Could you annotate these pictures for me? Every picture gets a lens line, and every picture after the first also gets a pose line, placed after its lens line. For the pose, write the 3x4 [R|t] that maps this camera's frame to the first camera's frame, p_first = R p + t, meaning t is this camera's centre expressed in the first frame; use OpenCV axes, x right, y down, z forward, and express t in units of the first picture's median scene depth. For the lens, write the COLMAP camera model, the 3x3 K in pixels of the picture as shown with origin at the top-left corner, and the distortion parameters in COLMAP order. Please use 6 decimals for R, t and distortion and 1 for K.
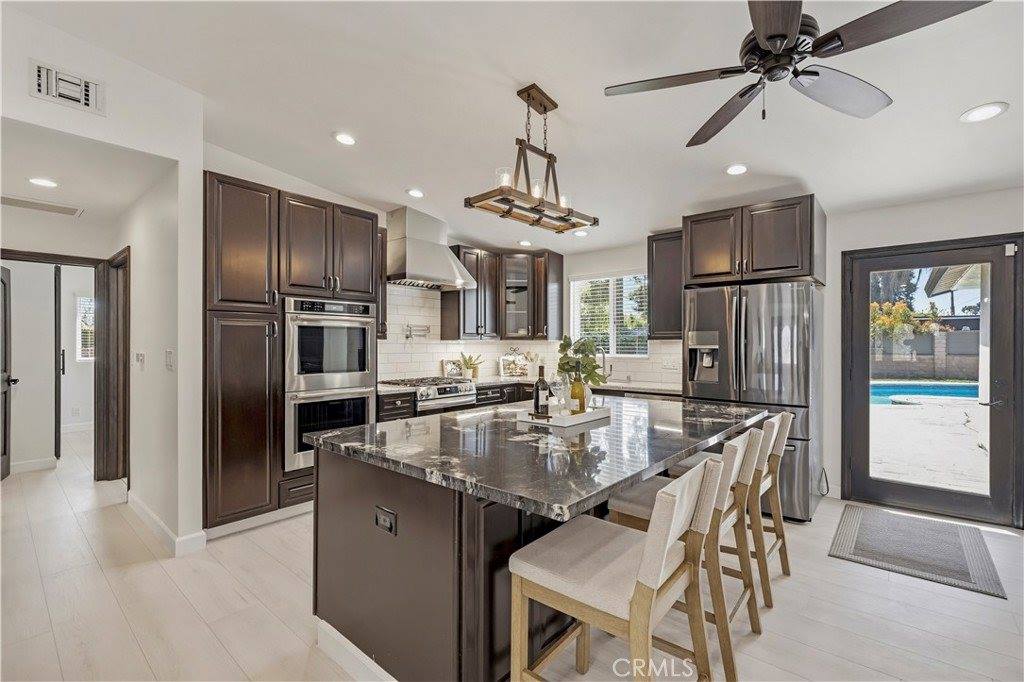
lens RADIAL K [[446.2, 0, 514.1], [0, 446.2, 342.7], [0, 0, 1]] dist [0.001161, 0.000158]
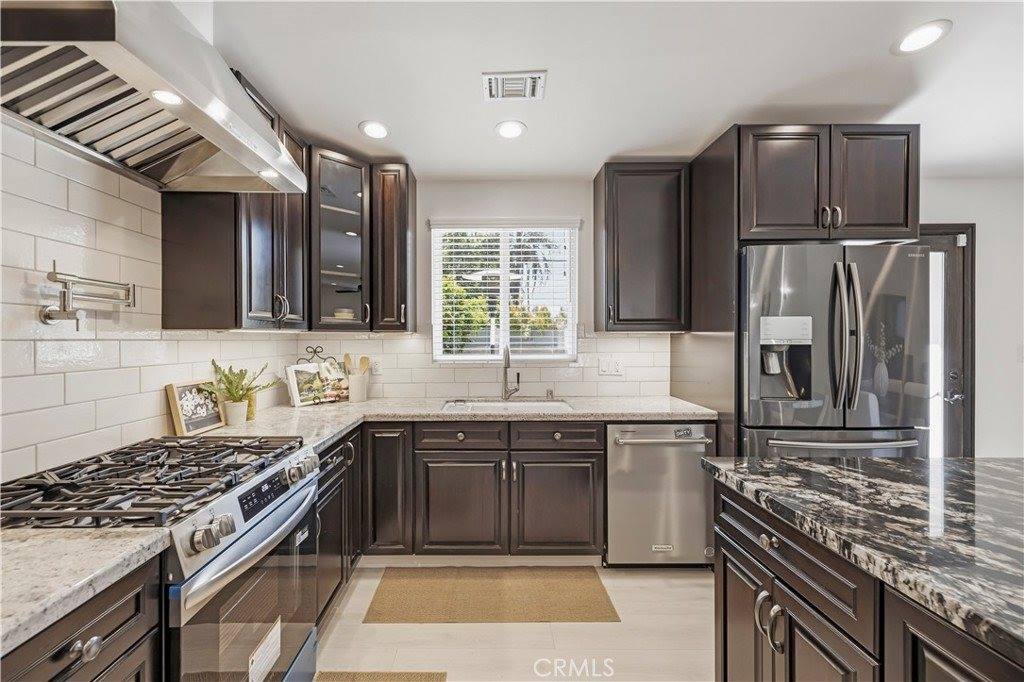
lens RADIAL K [[437.0, 0, 487.1], [0, 437.0, 339.8], [0, 0, 1]] dist [0.000618, 0.000254]
pose [[0.762194, -0.006372, 0.647318, -0.190536], [0.003571, 0.999978, 0.005638, 0.001502], [-0.647339, -0.001986, 0.762199, 0.566394]]
